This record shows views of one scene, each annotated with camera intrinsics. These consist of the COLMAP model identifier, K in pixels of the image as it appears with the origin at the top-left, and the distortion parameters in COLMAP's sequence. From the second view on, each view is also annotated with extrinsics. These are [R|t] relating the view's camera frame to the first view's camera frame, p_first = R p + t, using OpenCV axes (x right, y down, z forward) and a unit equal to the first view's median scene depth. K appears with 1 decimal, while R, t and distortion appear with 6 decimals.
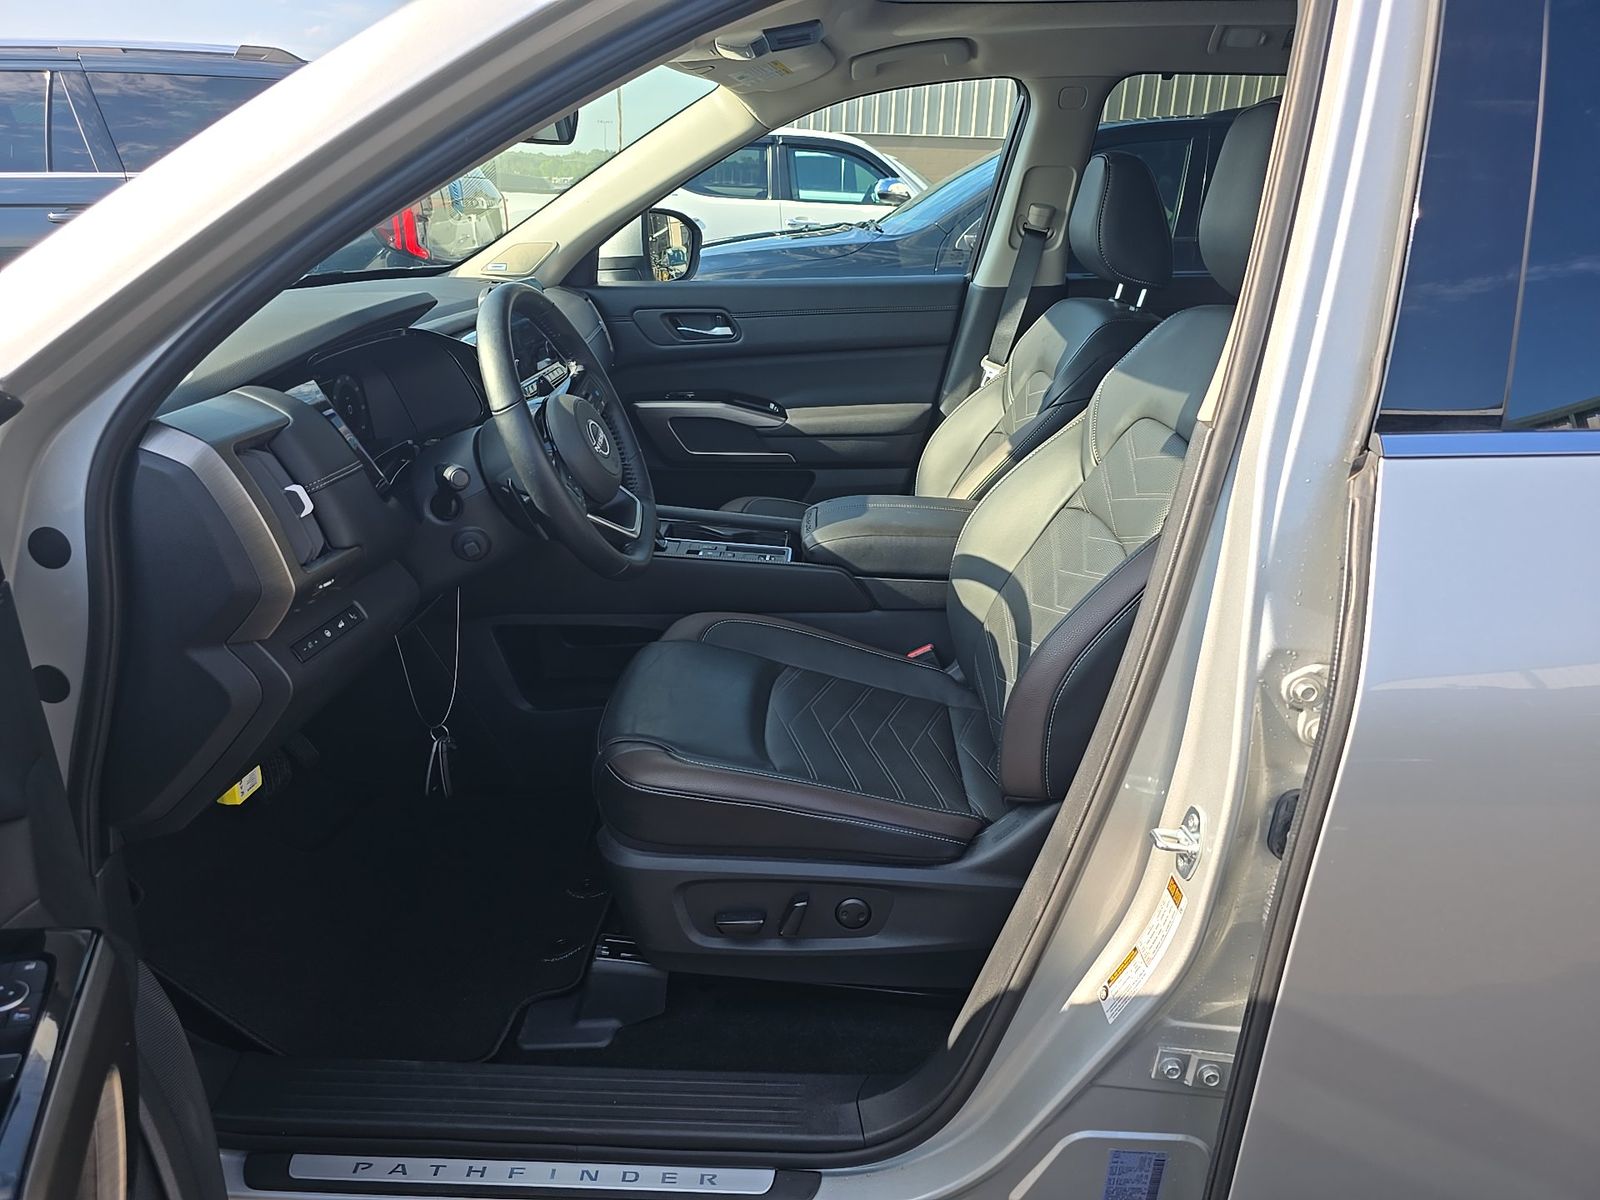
lens RADIAL K [[1100.5, 0, 802.4], [0, 1100.5, 592.0], [0, 0, 1]] dist [0.016821, -0.004220]
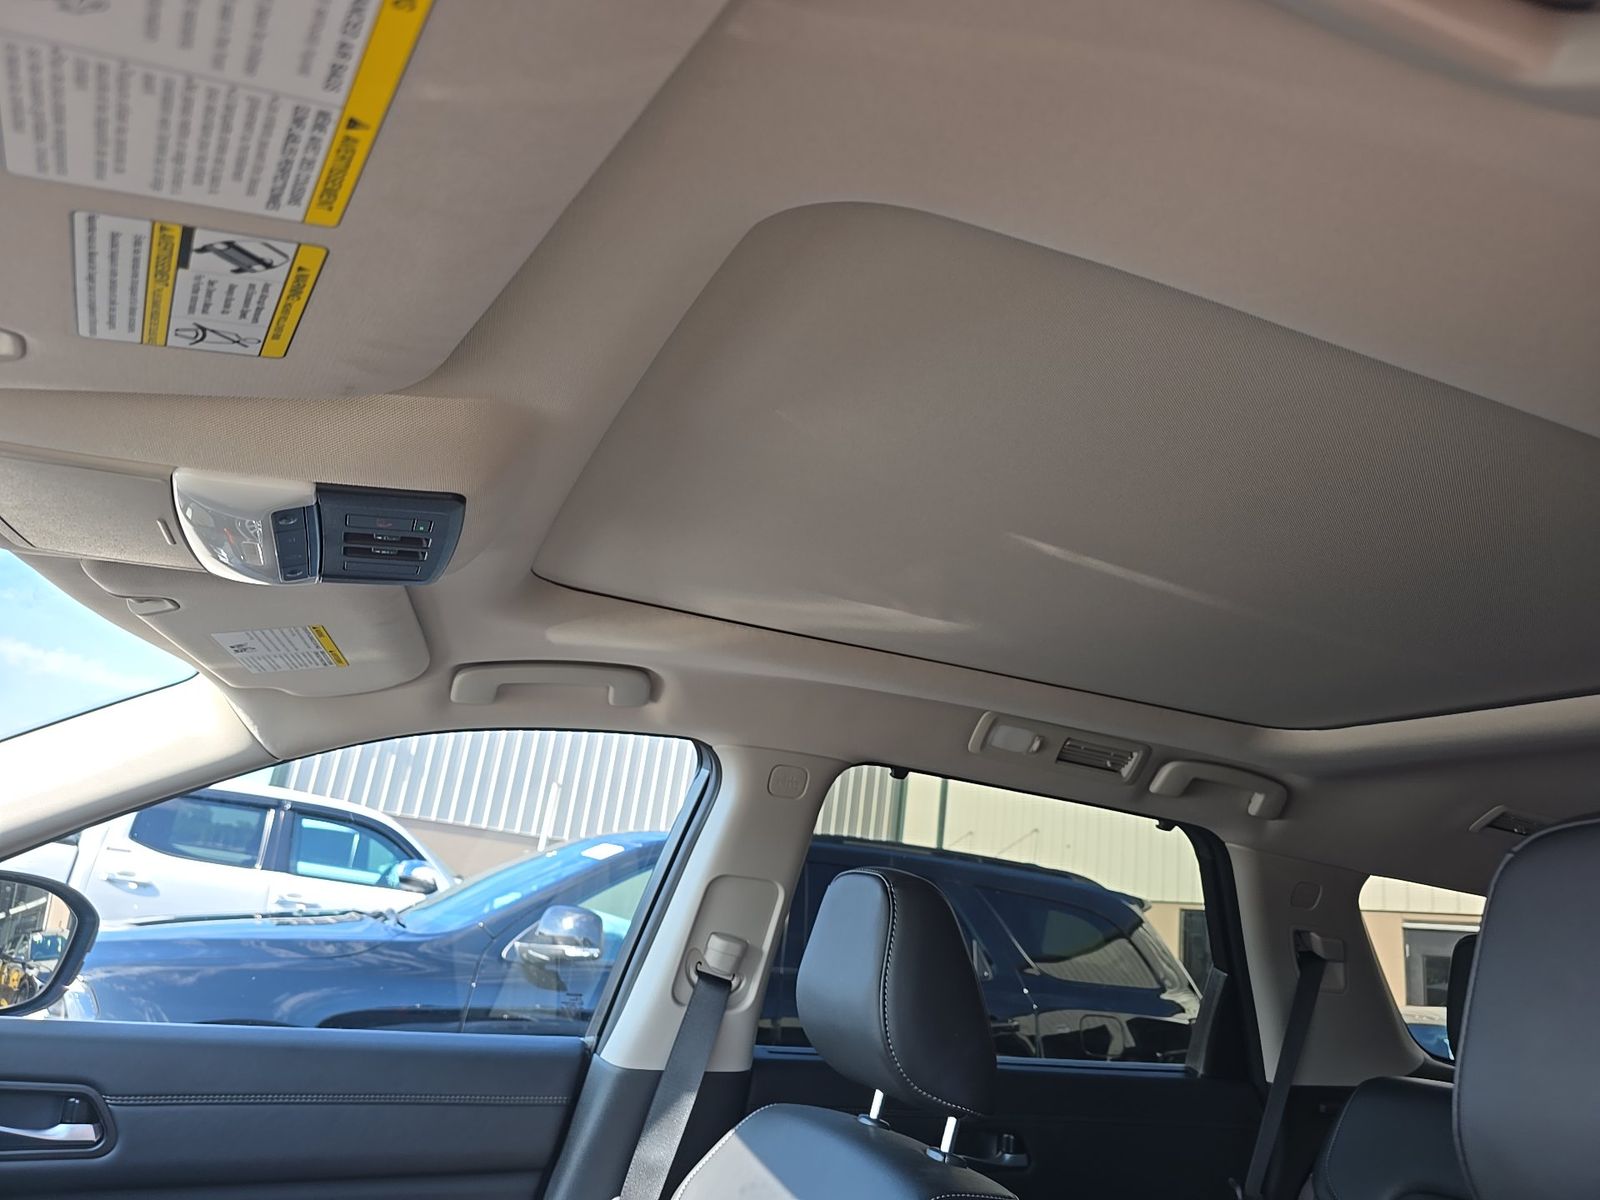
lens RADIAL K [[1100.5, 0, 802.4], [0, 1100.5, 592.0], [0, 0, 1]] dist [0.016821, -0.004220]
pose [[0.908768, 0.205666, 0.363101, -0.008226], [0.040548, 0.822479, -0.567348, -0.144957], [-0.415328, 0.530310, 0.739103, 0.390945]]
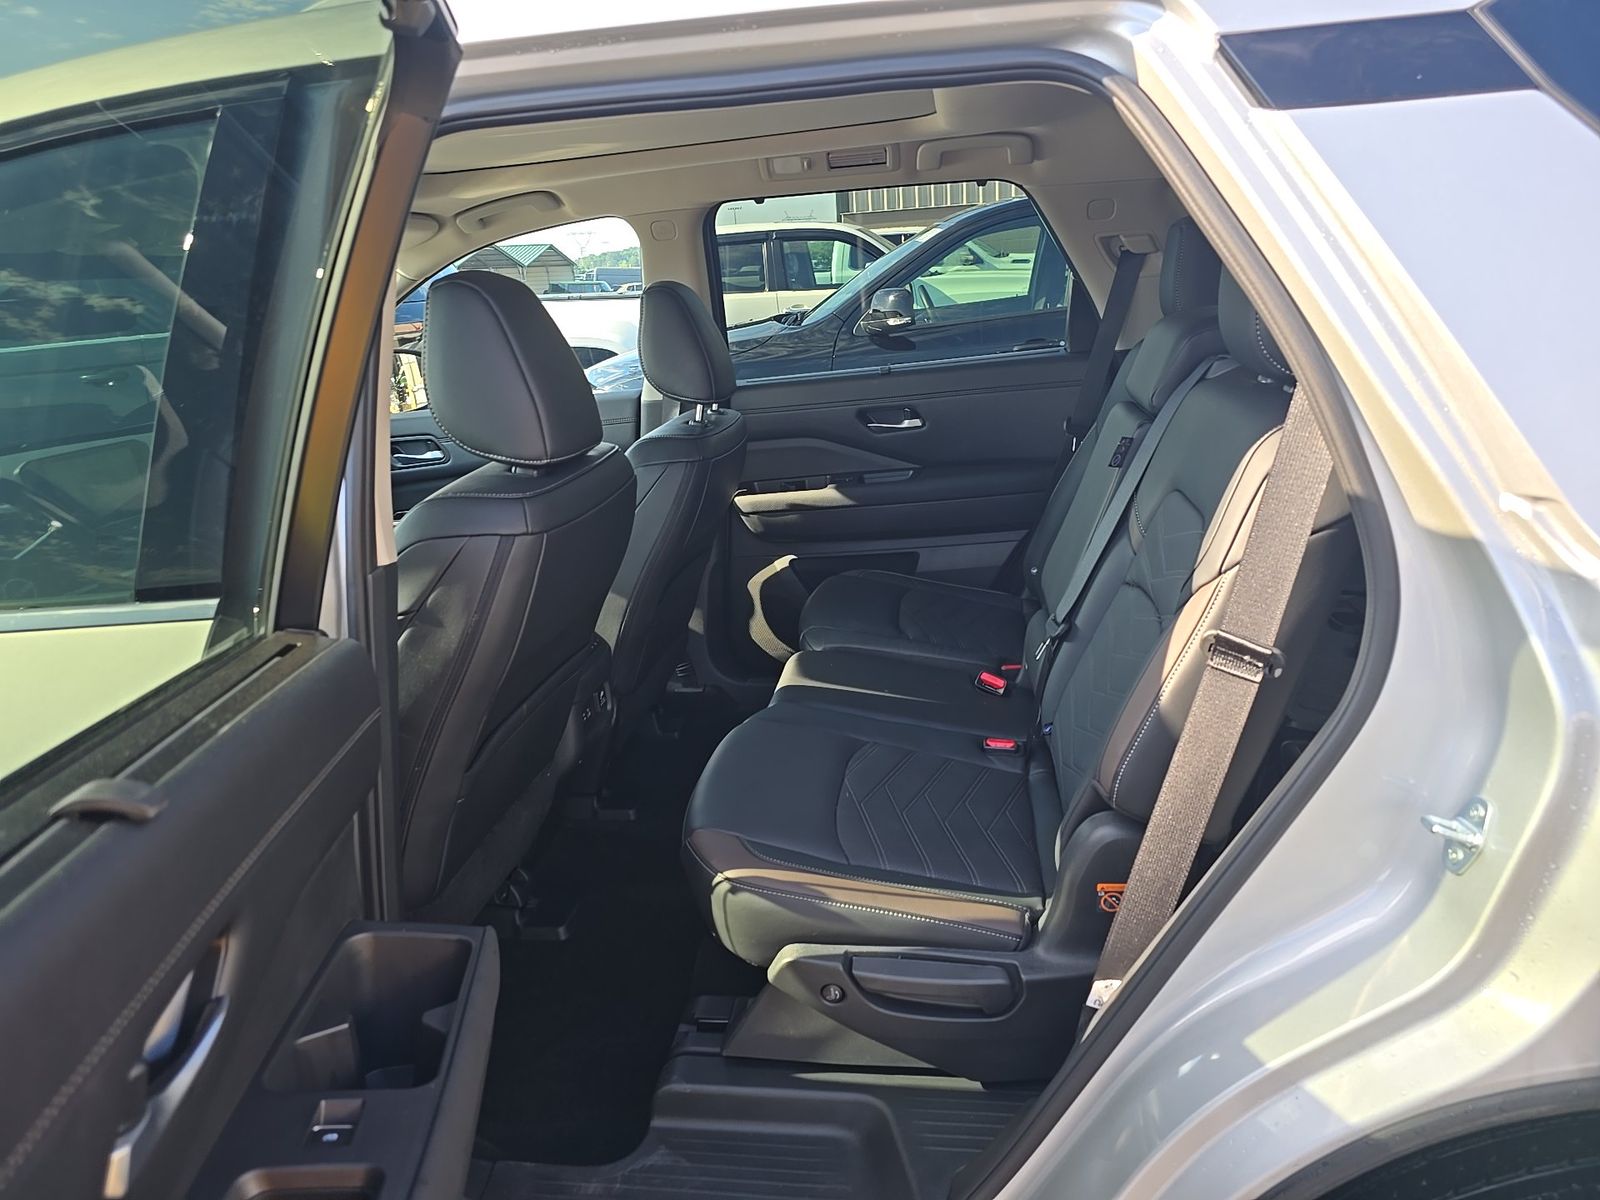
lens RADIAL K [[1100.5, 0, 802.4], [0, 1100.5, 592.0], [0, 0, 1]] dist [0.016821, -0.004220]
pose [[0.991889, -0.061638, -0.111166, 0.408066], [0.054398, 0.996267, -0.067031, -0.008152], [0.114882, 0.060440, 0.991539, -0.034126]]
